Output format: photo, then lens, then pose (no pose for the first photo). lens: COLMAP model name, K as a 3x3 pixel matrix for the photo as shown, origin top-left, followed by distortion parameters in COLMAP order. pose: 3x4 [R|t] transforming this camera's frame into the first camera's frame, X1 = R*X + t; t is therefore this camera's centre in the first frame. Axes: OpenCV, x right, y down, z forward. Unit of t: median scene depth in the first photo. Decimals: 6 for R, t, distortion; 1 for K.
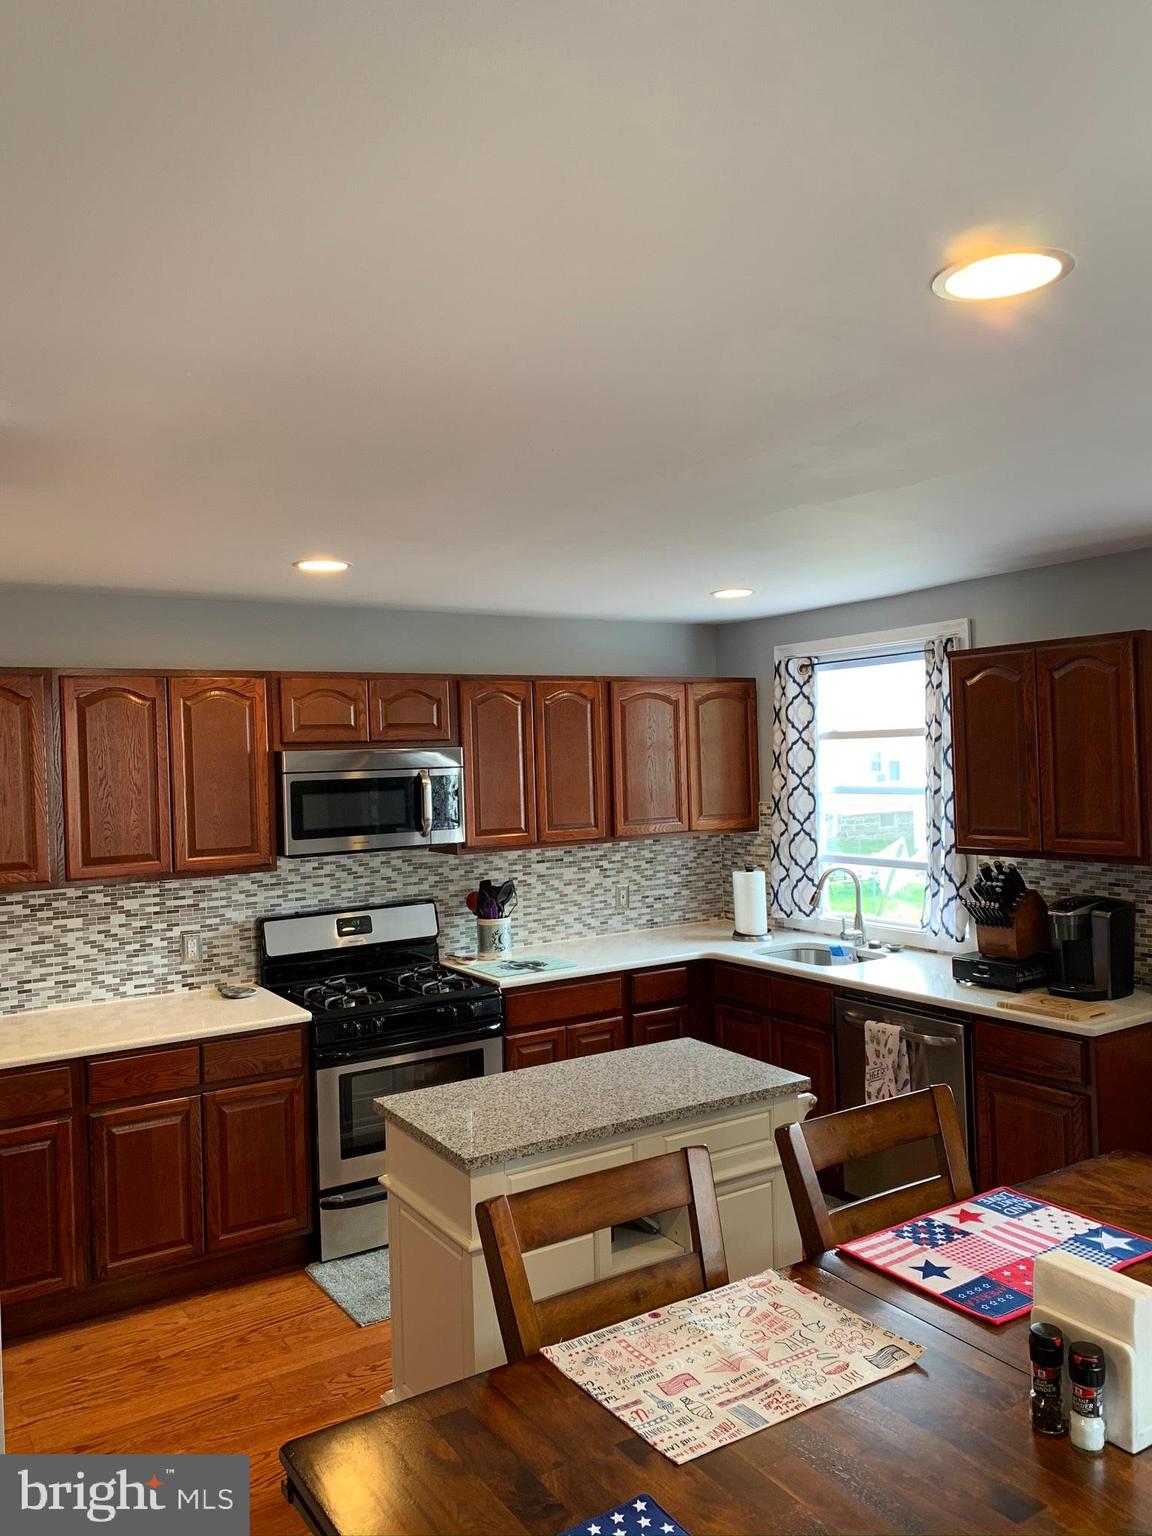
lens RADIAL K [[1131.3, 0, 594.2], [0, 1131.3, 752.6], [0, 0, 1]] dist [0.167914, -0.392307]
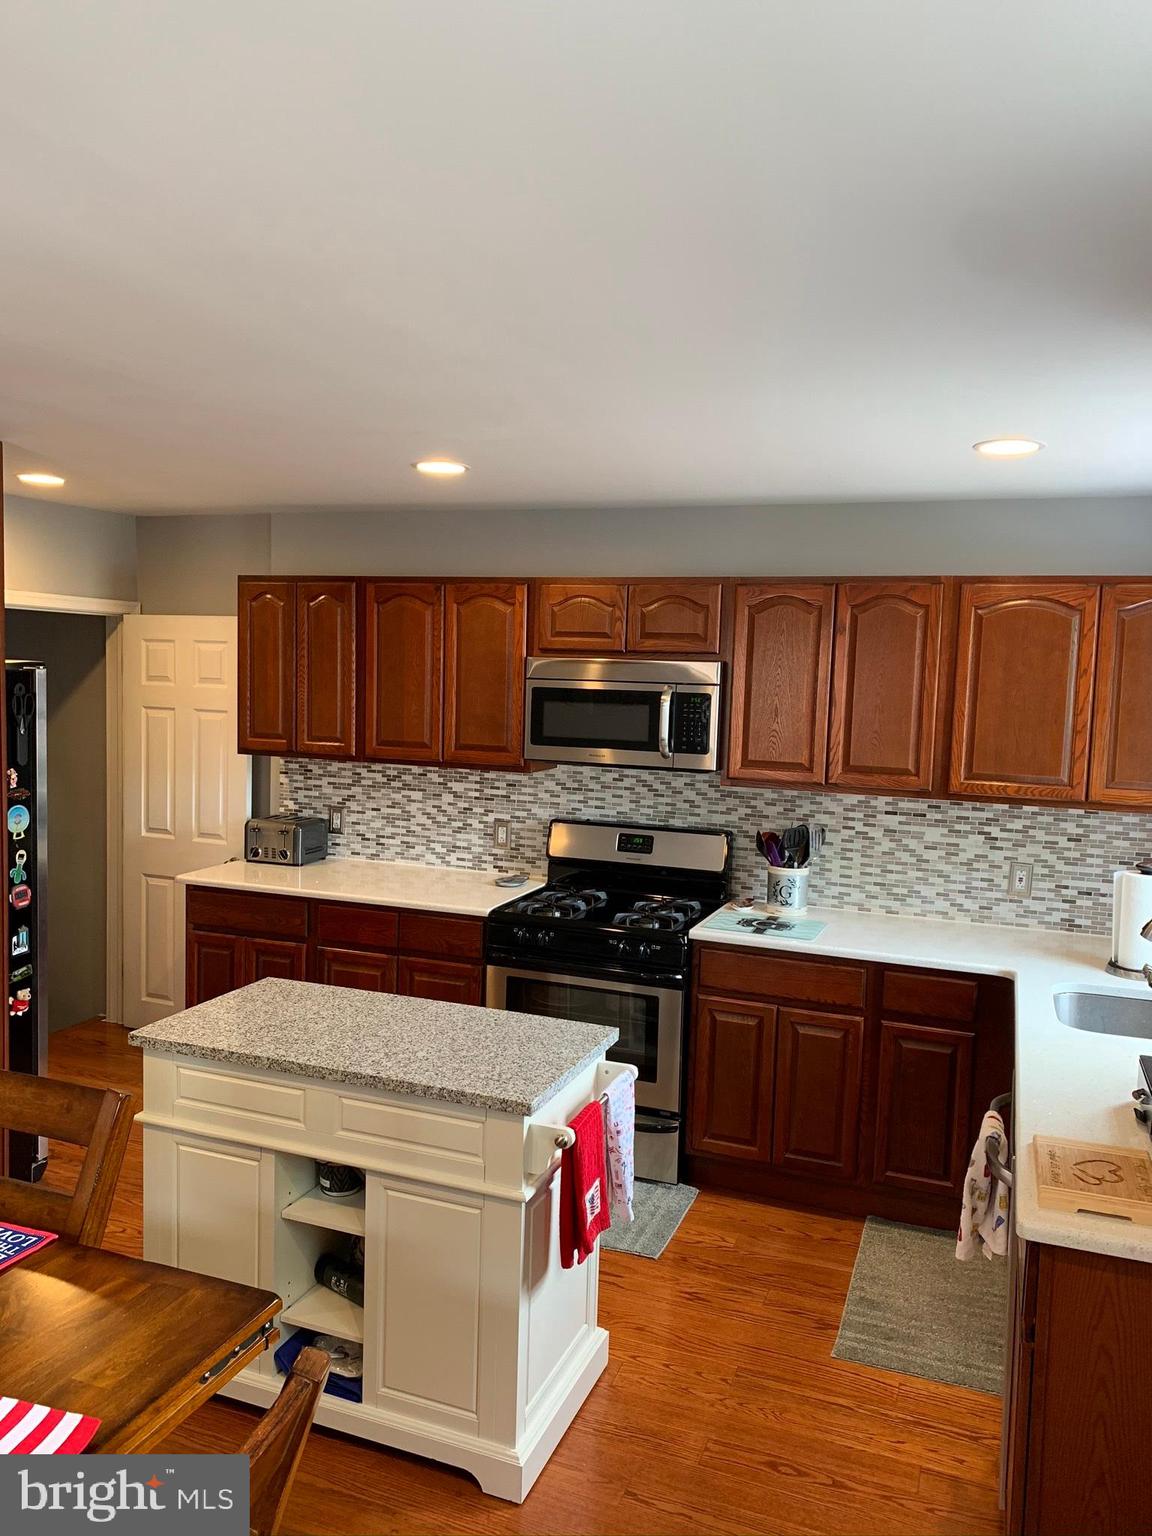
lens RADIAL K [[1157.4, 0, 576.0], [0, 1157.4, 768.0], [0, 0, 1]] dist [0.069004, -0.080502]
pose [[0.587058, 0.114835, -0.801359, 0.535753], [-0.046522, 0.993038, 0.108222, -0.014813], [0.808207, -0.026252, 0.588313, 0.387646]]
